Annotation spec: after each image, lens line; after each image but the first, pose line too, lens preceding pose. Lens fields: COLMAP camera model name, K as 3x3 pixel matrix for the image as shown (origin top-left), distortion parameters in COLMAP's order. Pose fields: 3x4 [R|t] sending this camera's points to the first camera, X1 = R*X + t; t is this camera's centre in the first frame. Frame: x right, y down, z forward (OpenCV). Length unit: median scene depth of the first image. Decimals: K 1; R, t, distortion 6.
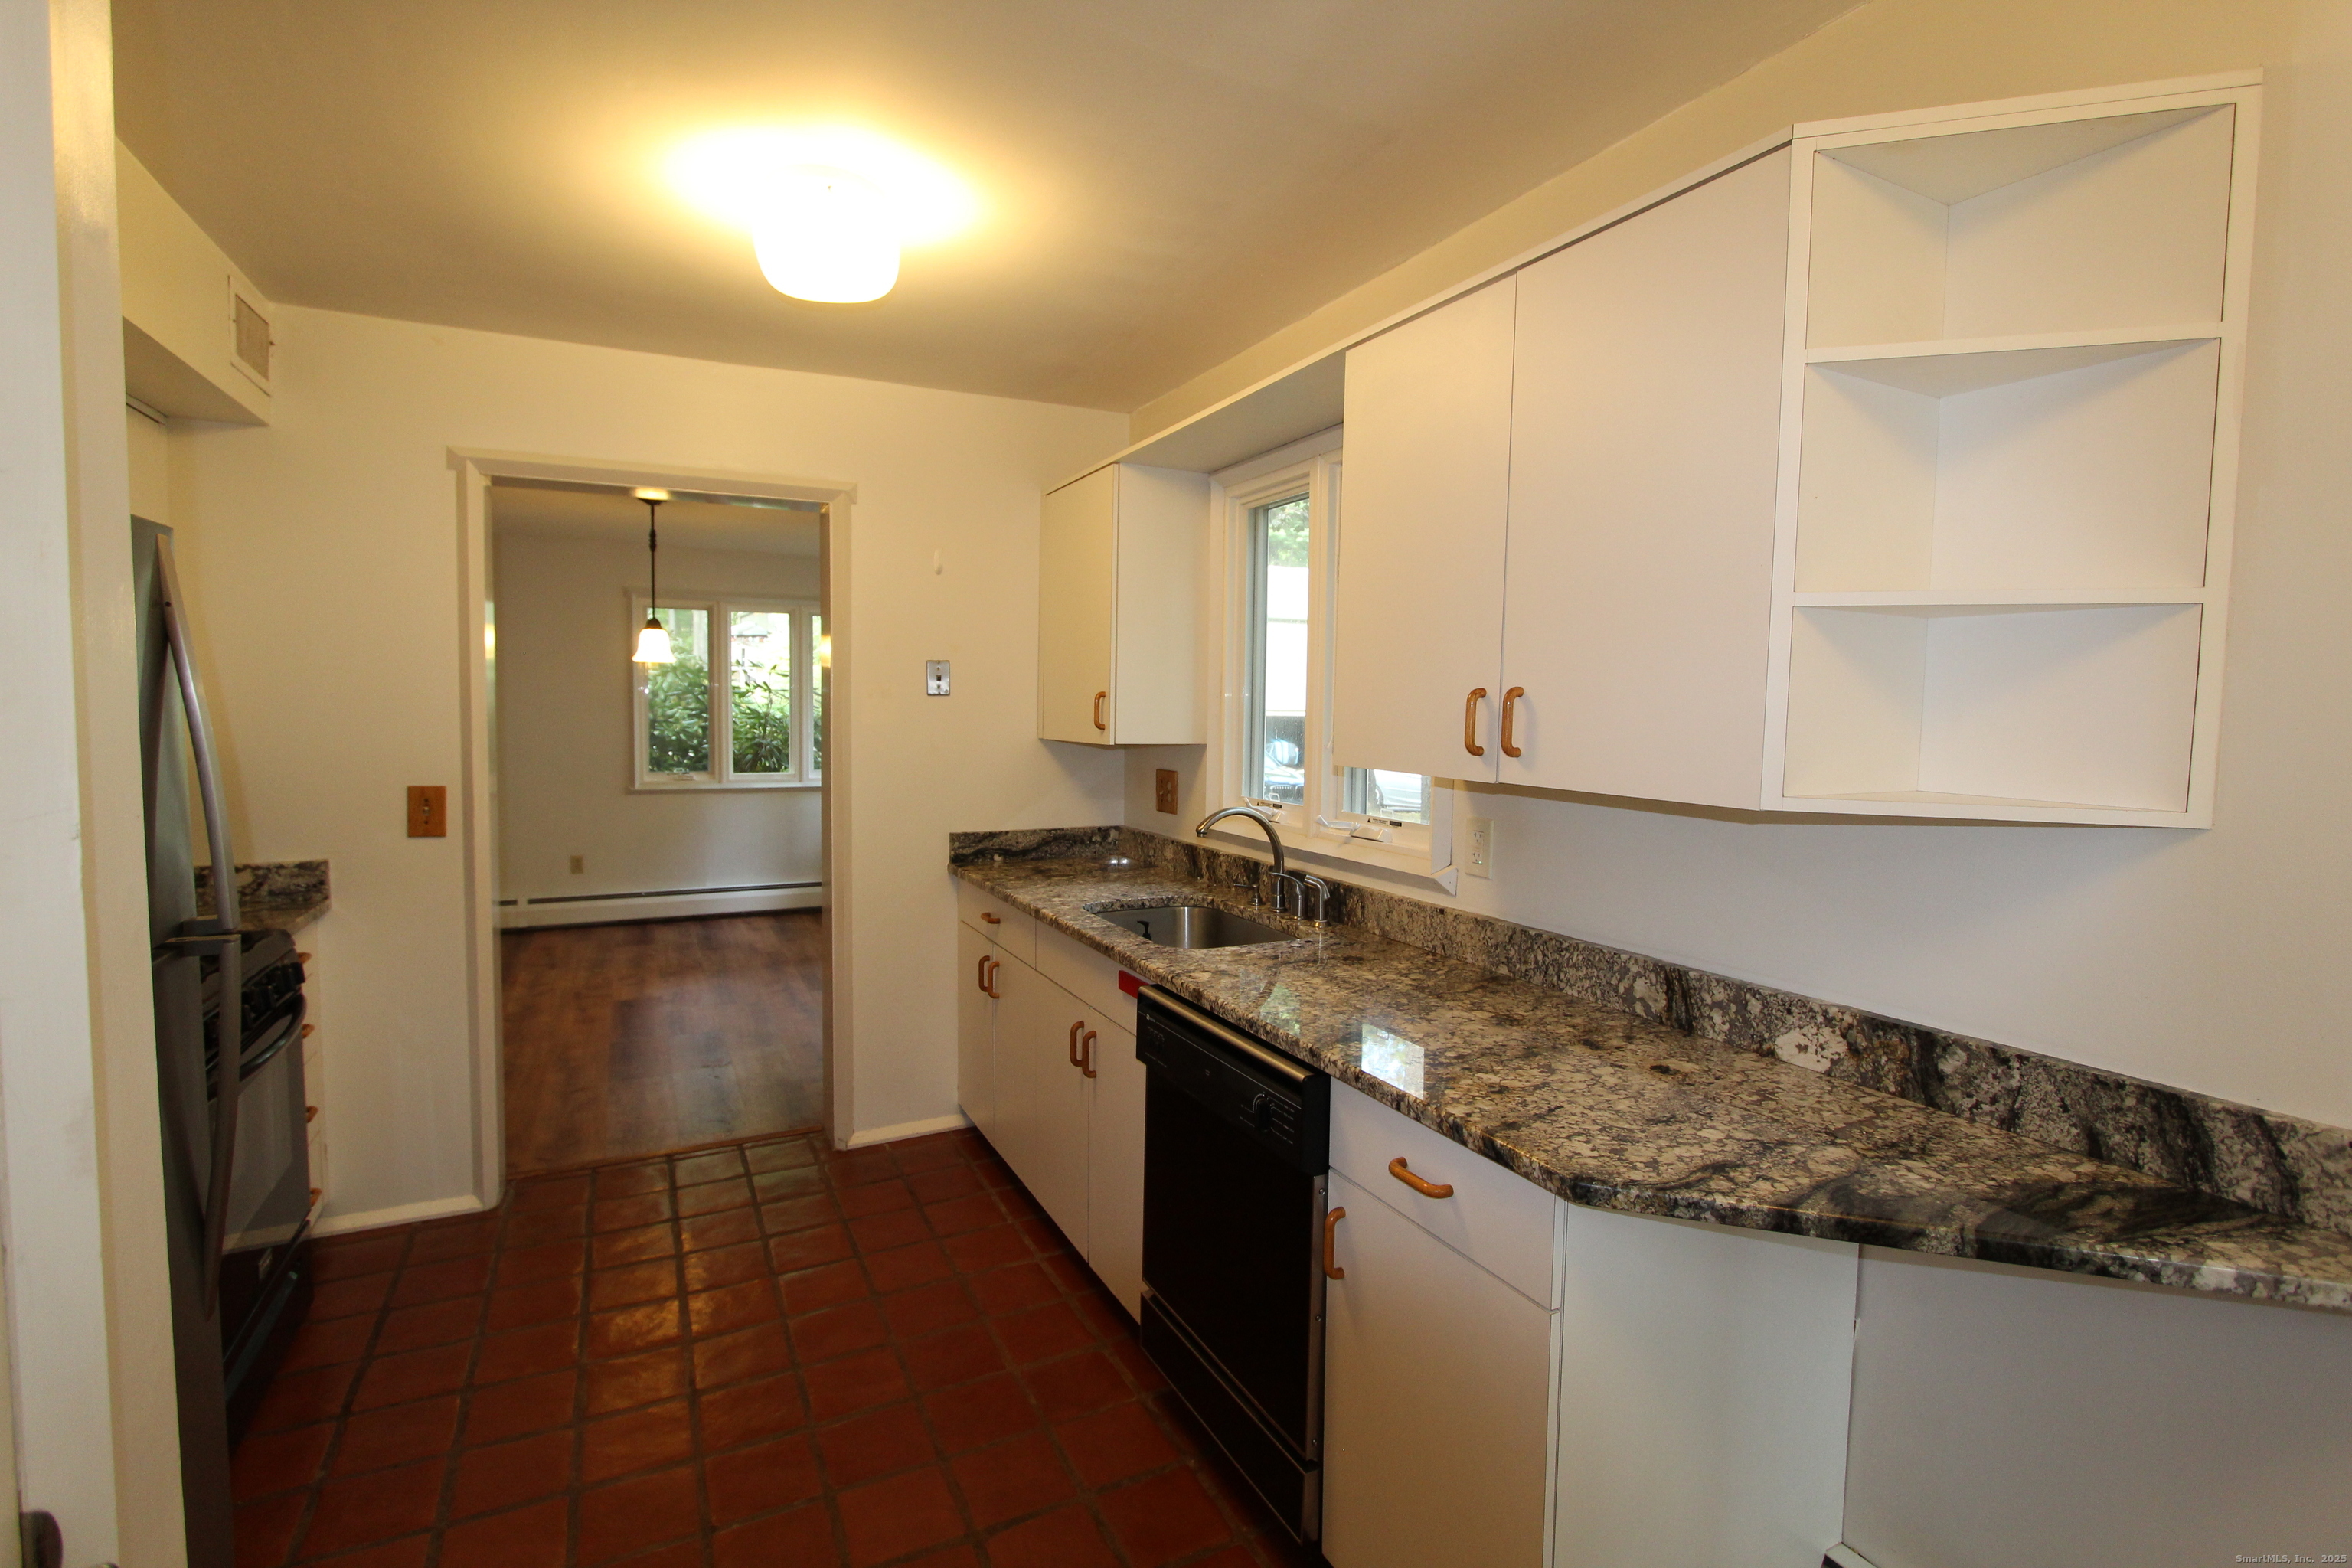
lens RADIAL K [[1079.4, 0, 1175.6], [0, 1079.4, 776.2], [0, 0, 1]] dist [-0.021287, 0.003505]
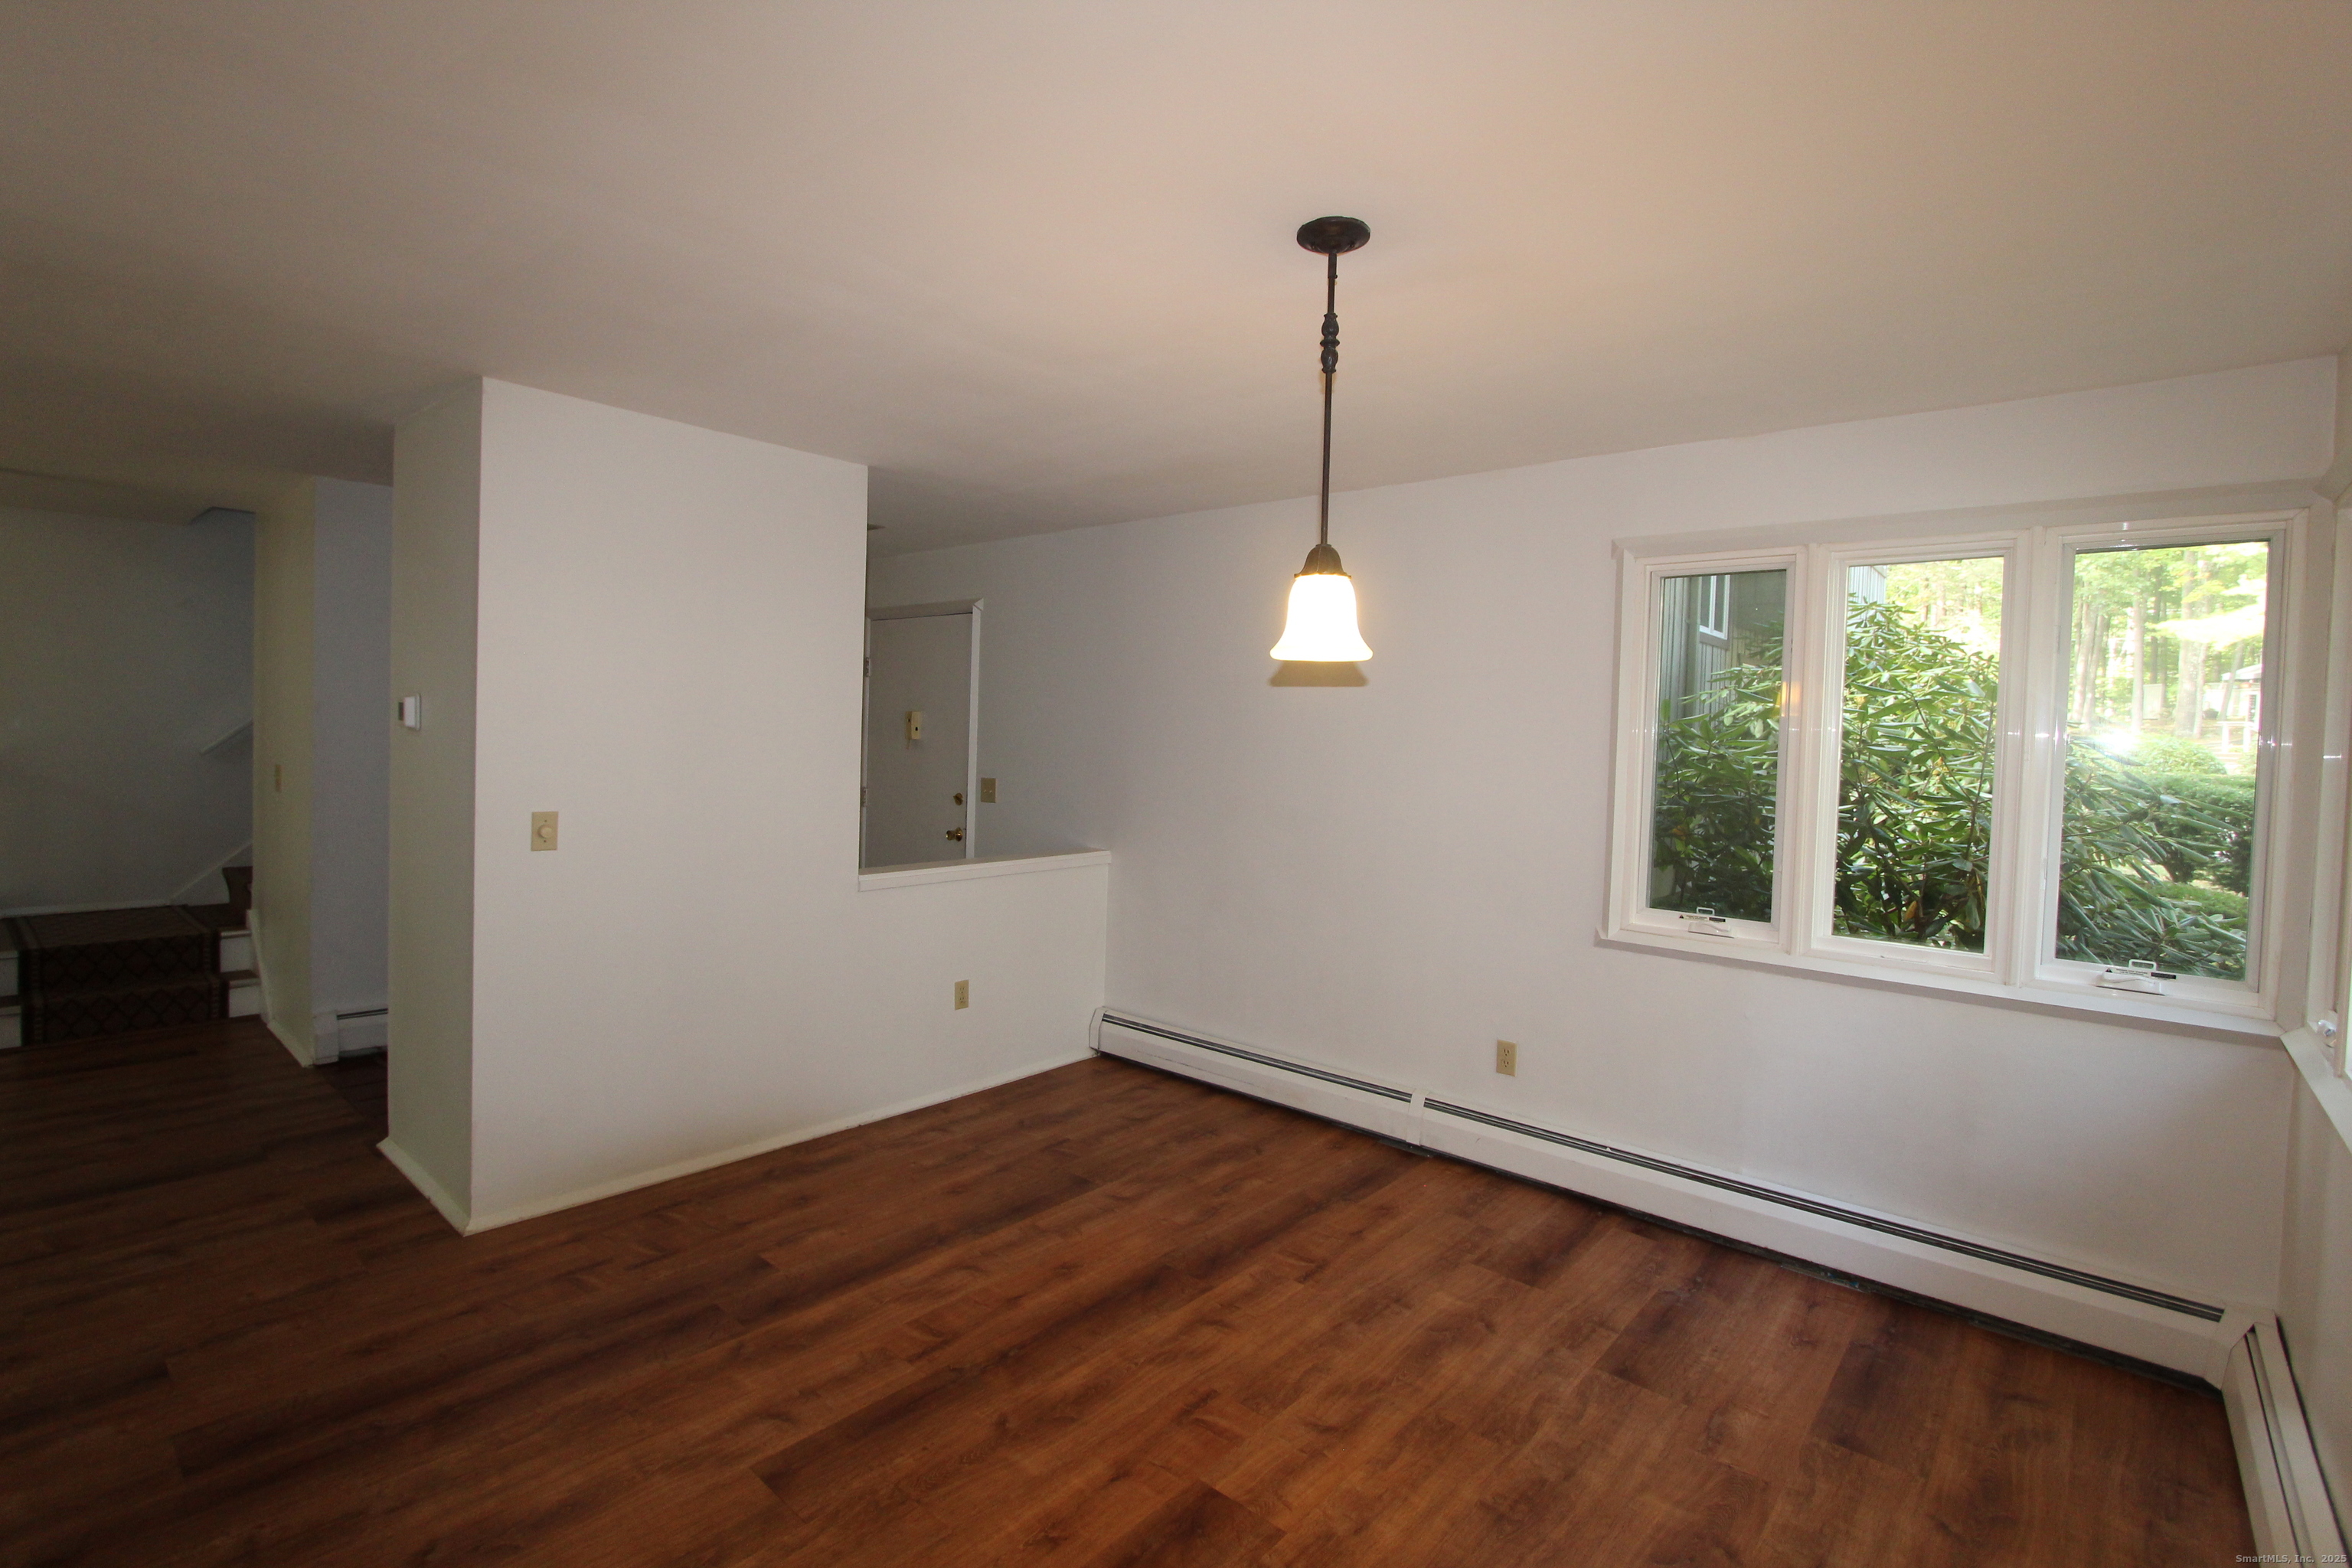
lens RADIAL K [[1079.4, 0, 1170.5], [0, 1079.4, 760.9], [0, 0, 1]] dist [-0.021287, 0.003505]
pose [[0.371420, 0.023335, -0.928172, -0.228271], [-0.090341, 0.995849, -0.011114, -0.095456], [0.924059, 0.087980, 0.371987, 1.246817]]
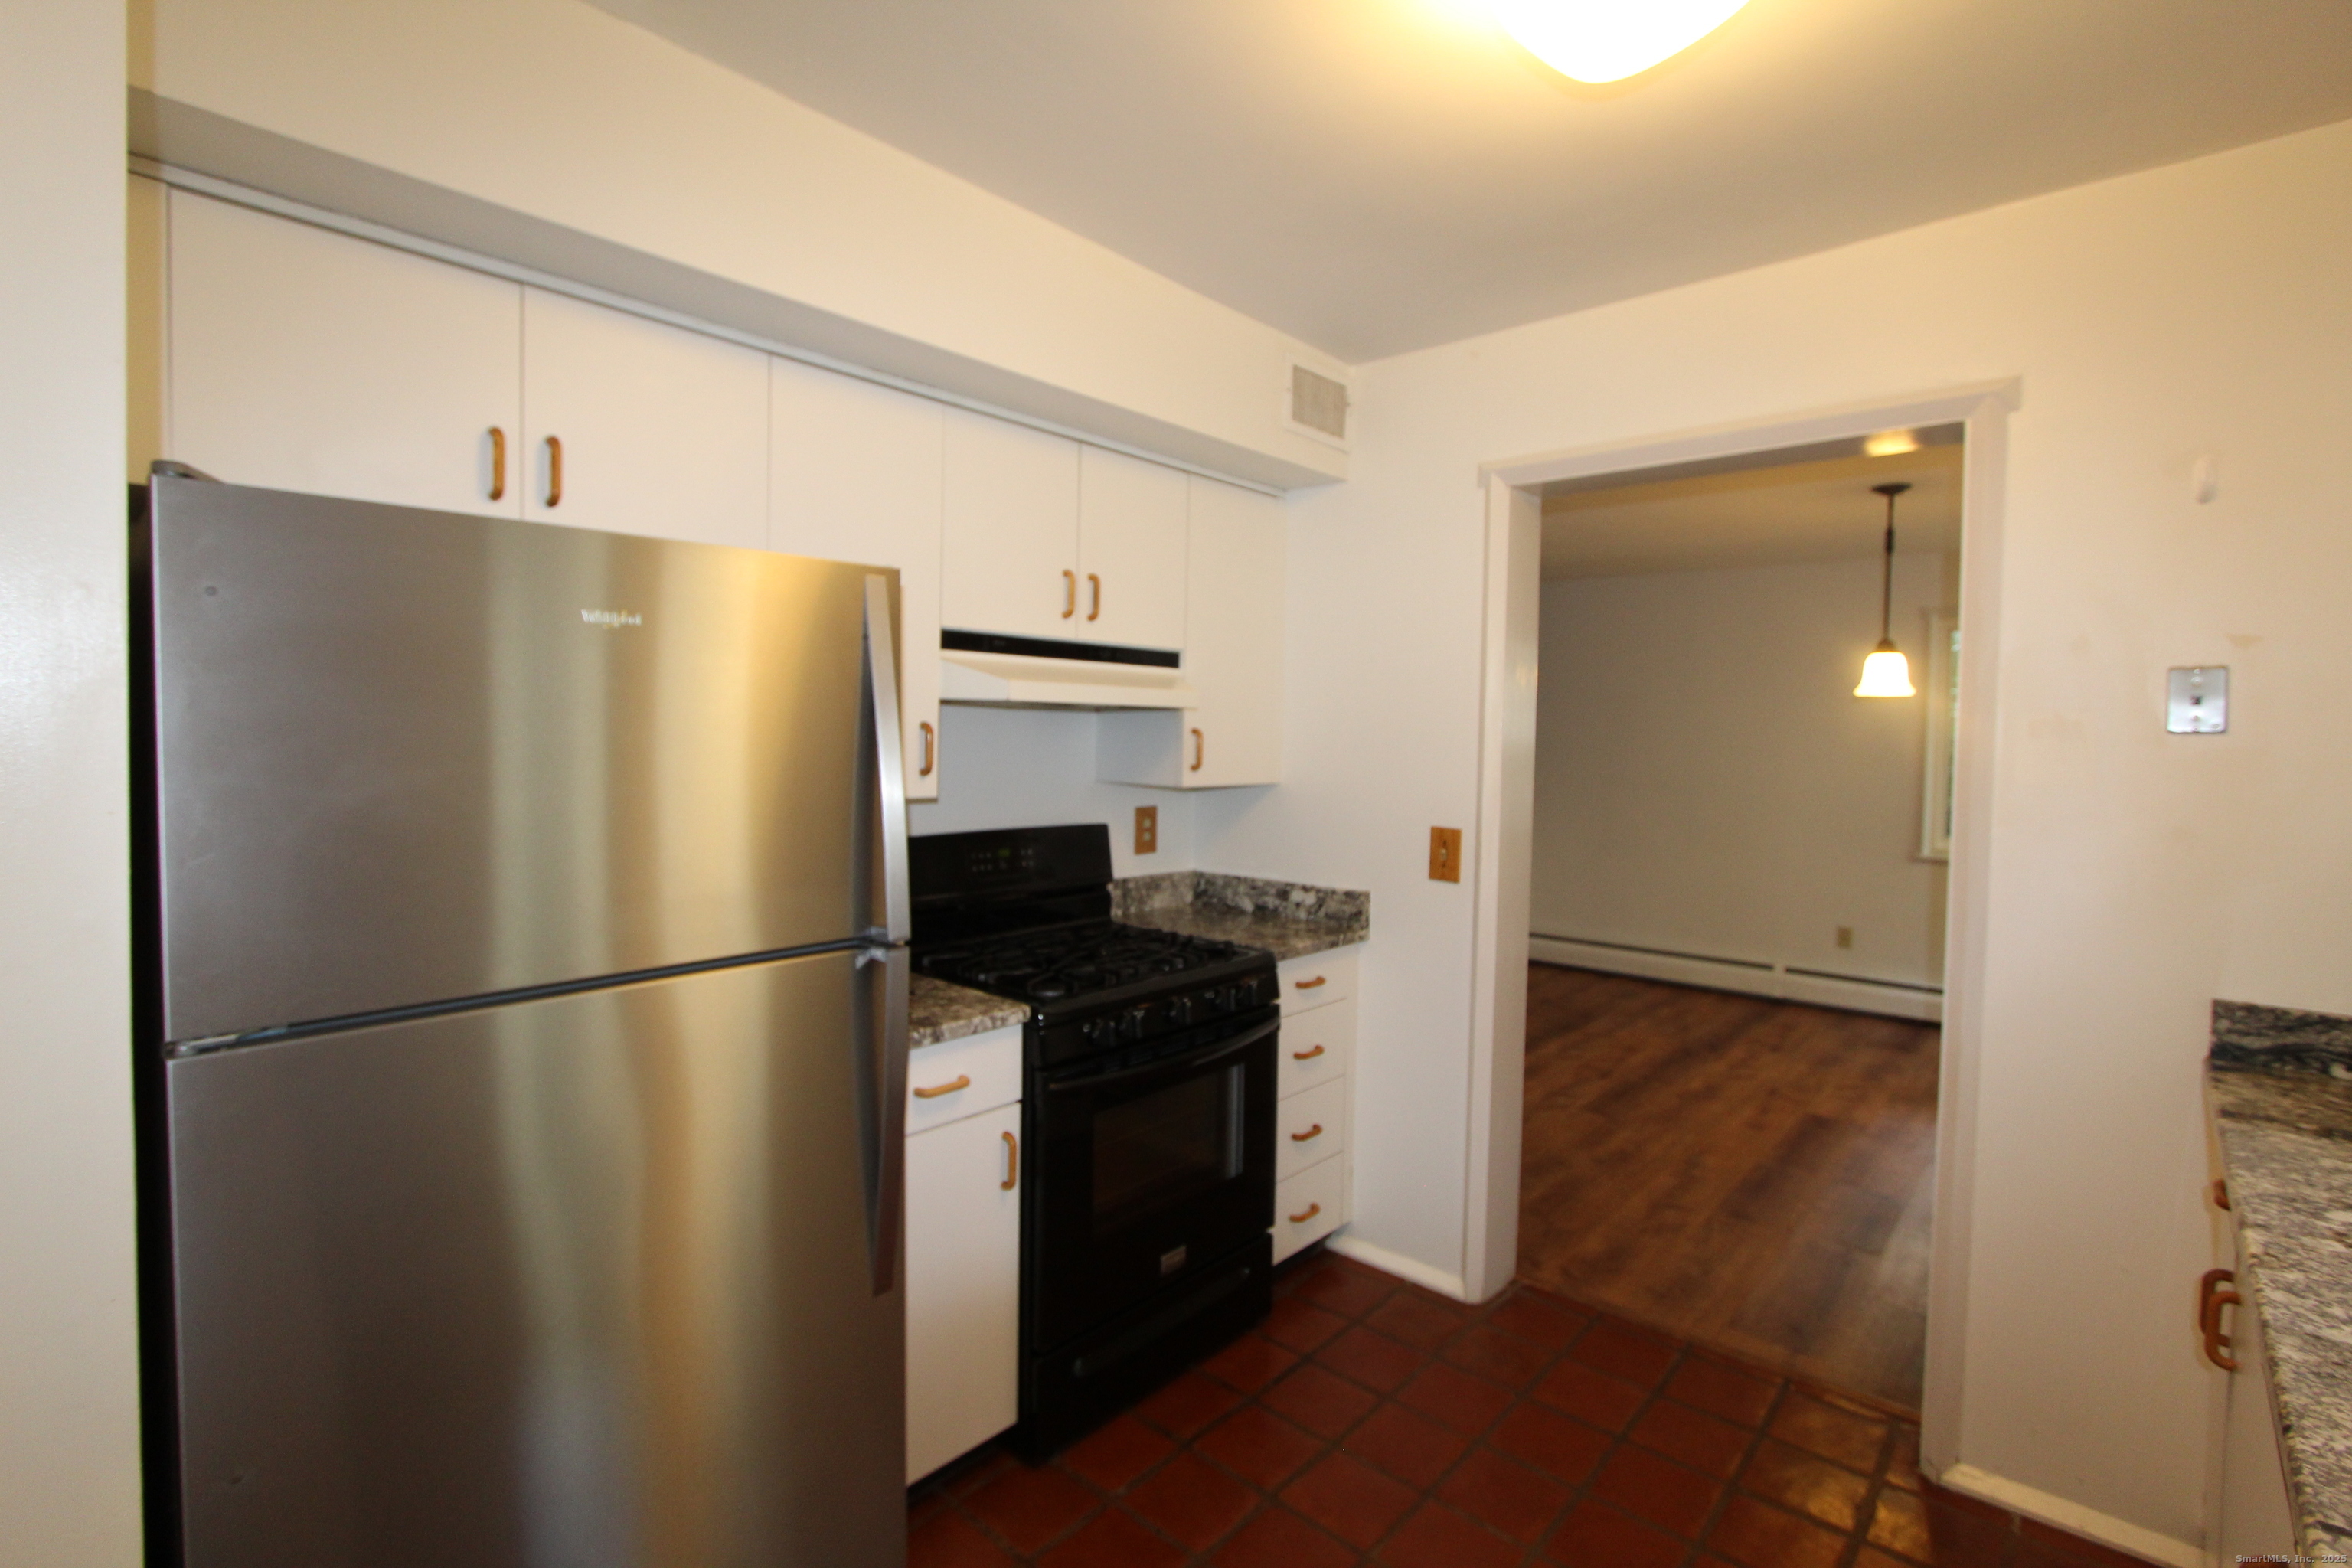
lens RADIAL K [[1079.4, 0, 1177.2], [0, 1079.4, 774.4], [0, 0, 1]] dist [-0.021287, 0.003505]
pose [[0.358414, 0.030362, -0.933069, 0.088789], [-0.075971, 0.997105, 0.003264, -0.019755], [0.930466, 0.069716, 0.359683, 0.376387]]
